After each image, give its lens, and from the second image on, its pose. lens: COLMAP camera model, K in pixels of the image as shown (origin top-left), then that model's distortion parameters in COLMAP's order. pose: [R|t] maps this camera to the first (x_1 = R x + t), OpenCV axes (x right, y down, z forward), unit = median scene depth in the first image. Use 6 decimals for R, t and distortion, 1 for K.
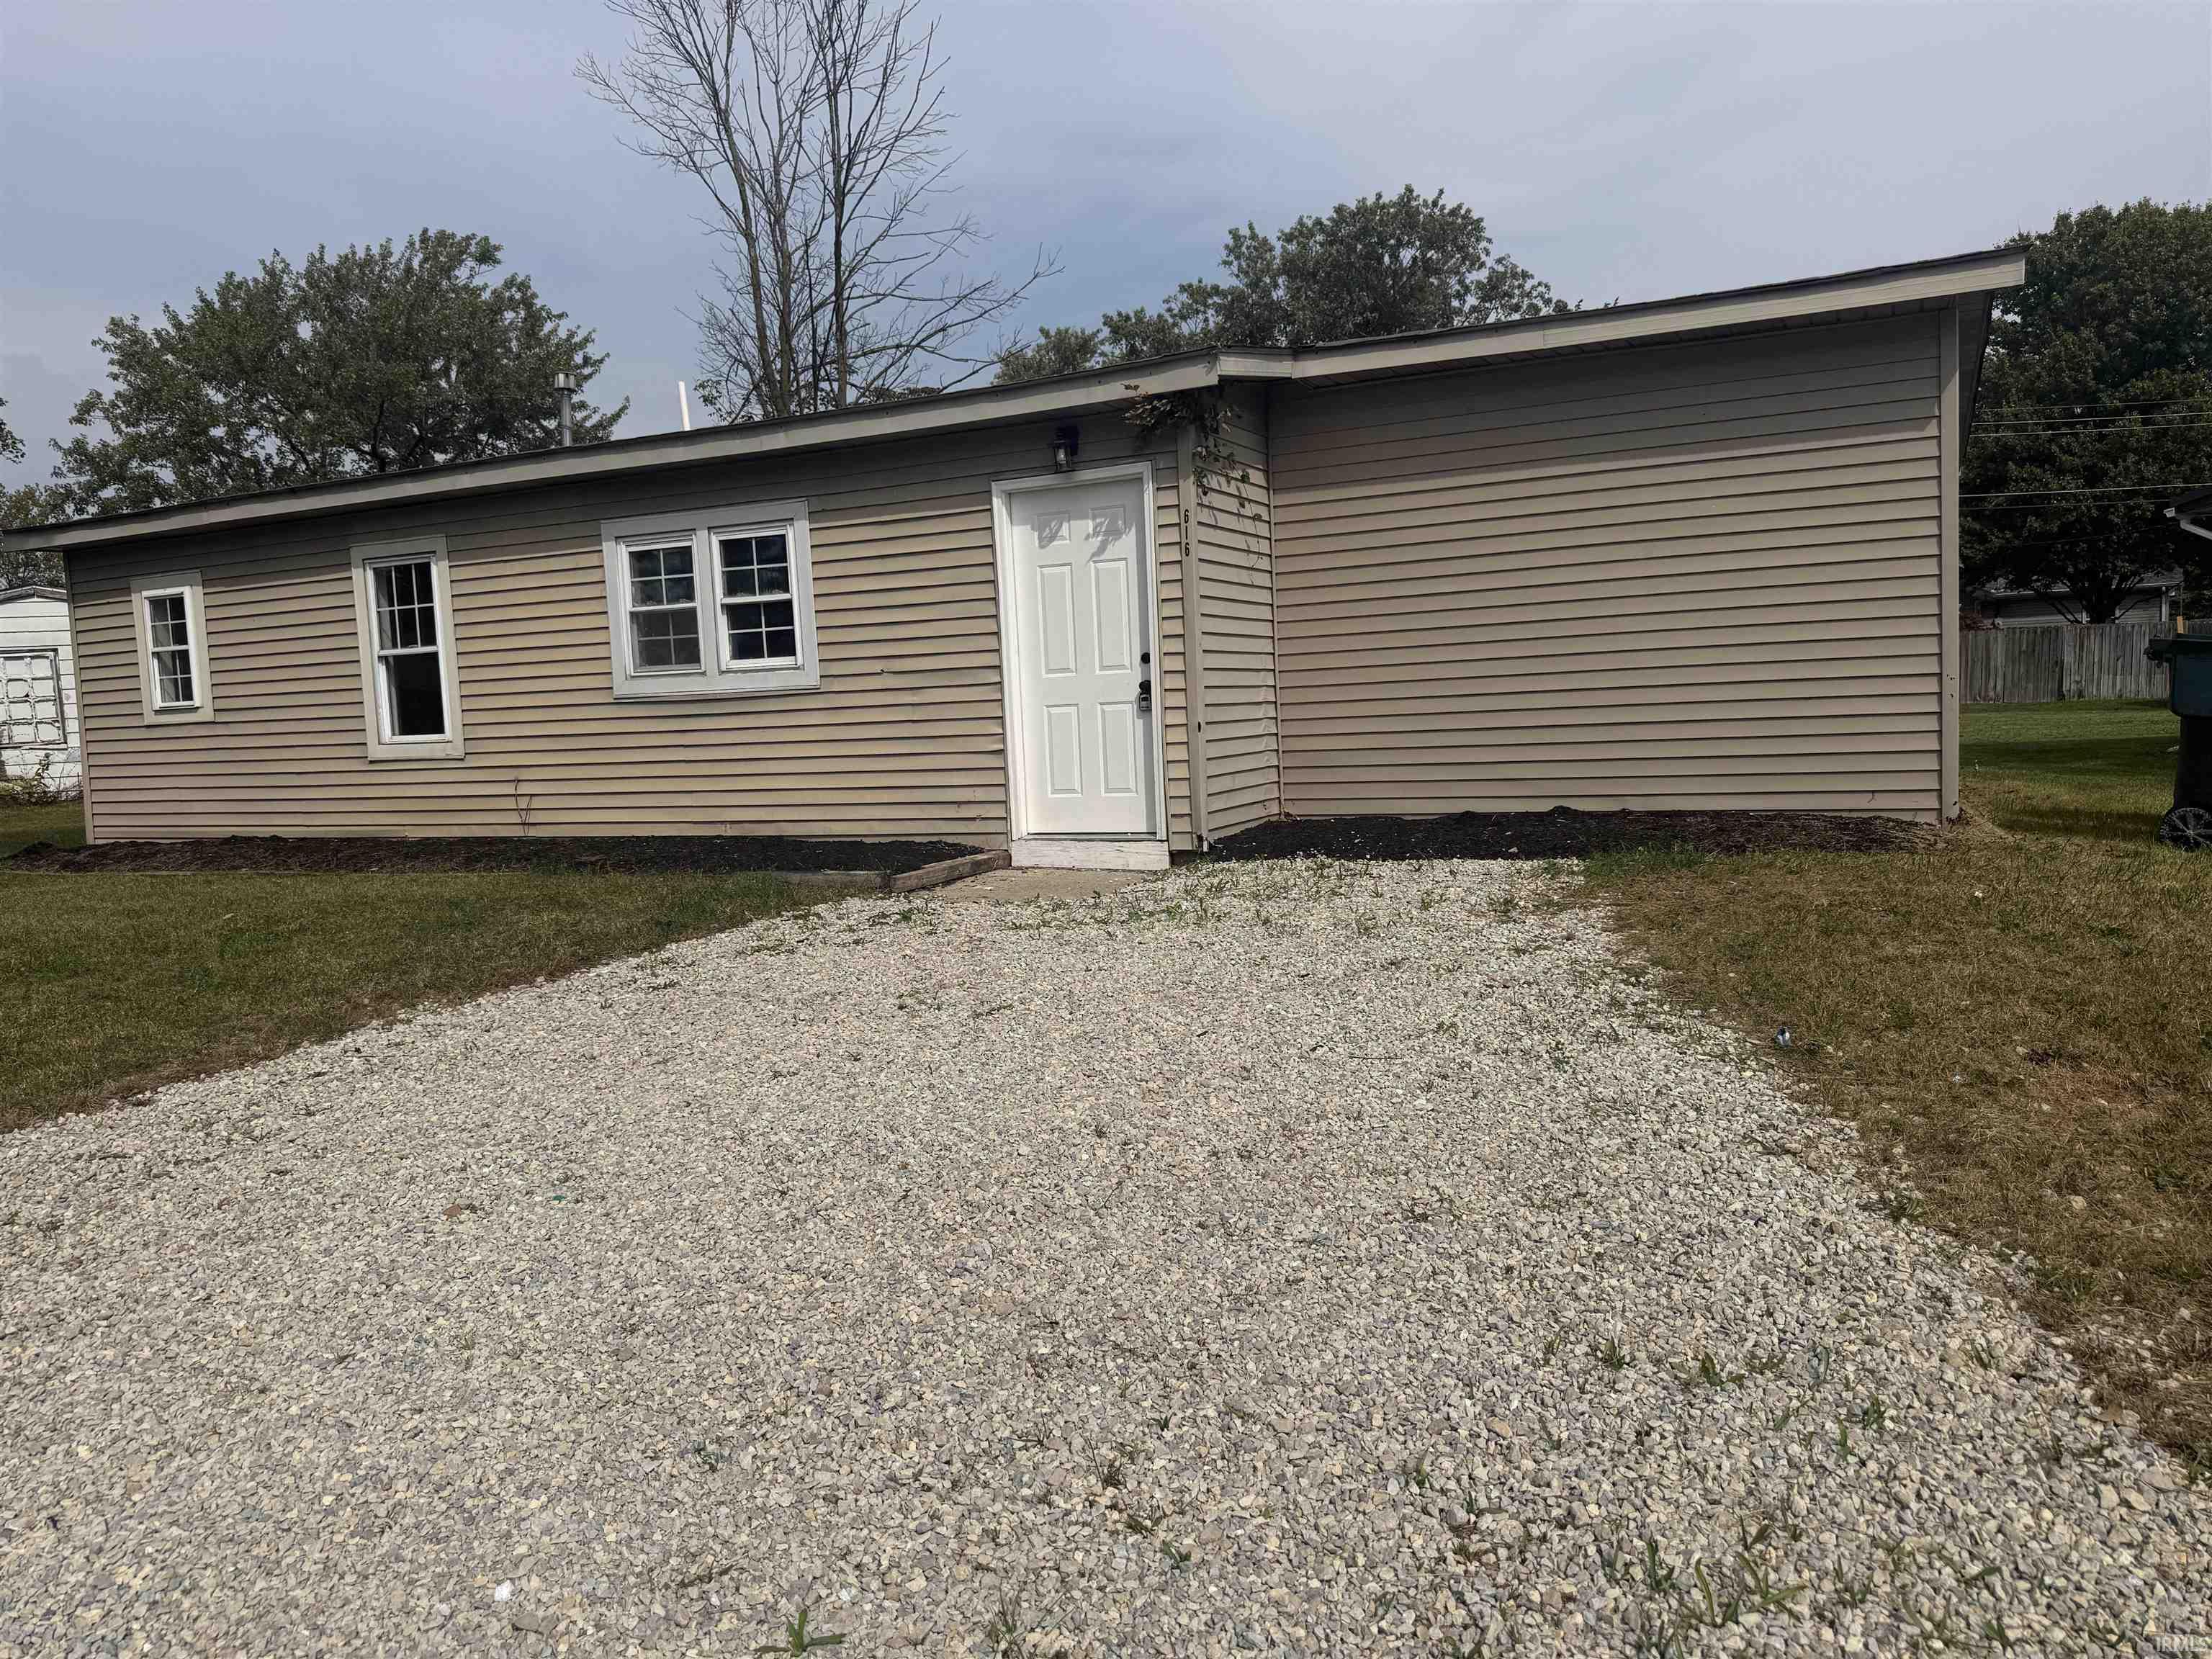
lens RADIAL K [[1560.1, 0, 1051.8], [0, 1560.1, 833.2], [0, 0, 1]] dist [0.074245, -0.183943]
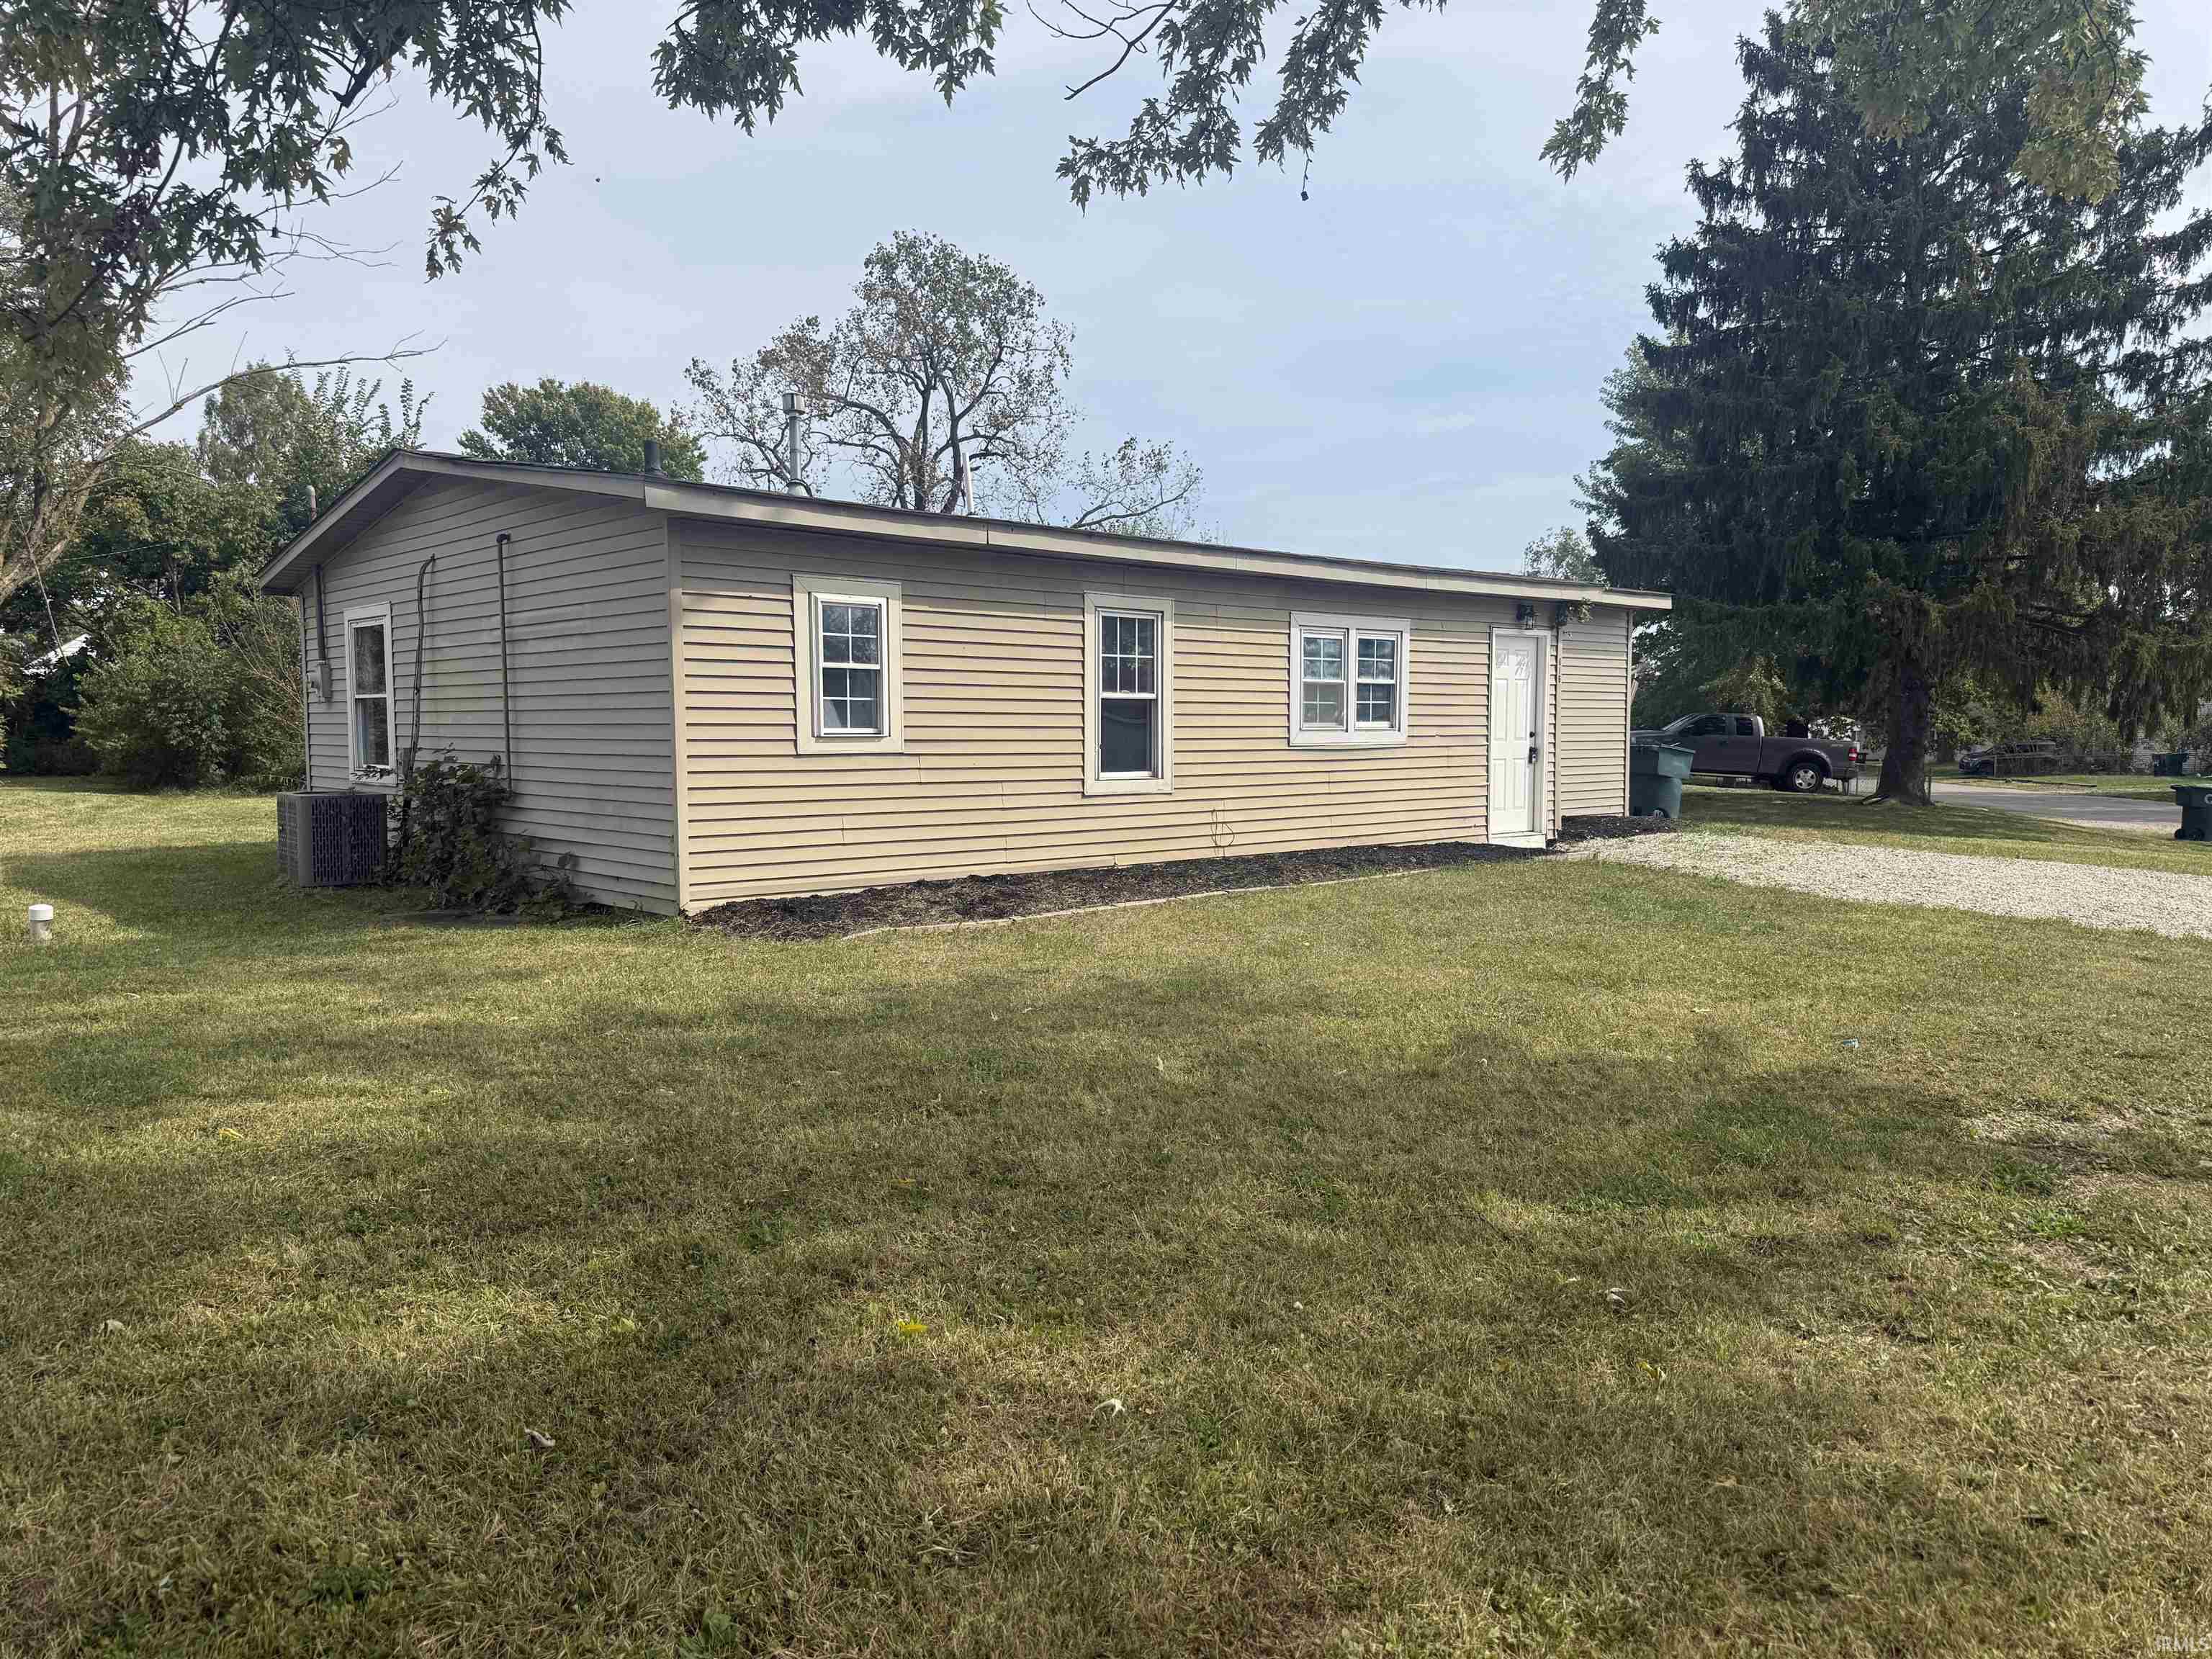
lens RADIAL K [[1560.1, 0, 1051.8], [0, 1560.1, 833.2], [0, 0, 1]] dist [0.074245, -0.183943]
pose [[0.384721, 0.000048, 0.923033, -1.459049], [0.088954, 0.995344, -0.037128, 0.016528], [-0.918737, 0.096391, 0.382925, 0.647845]]
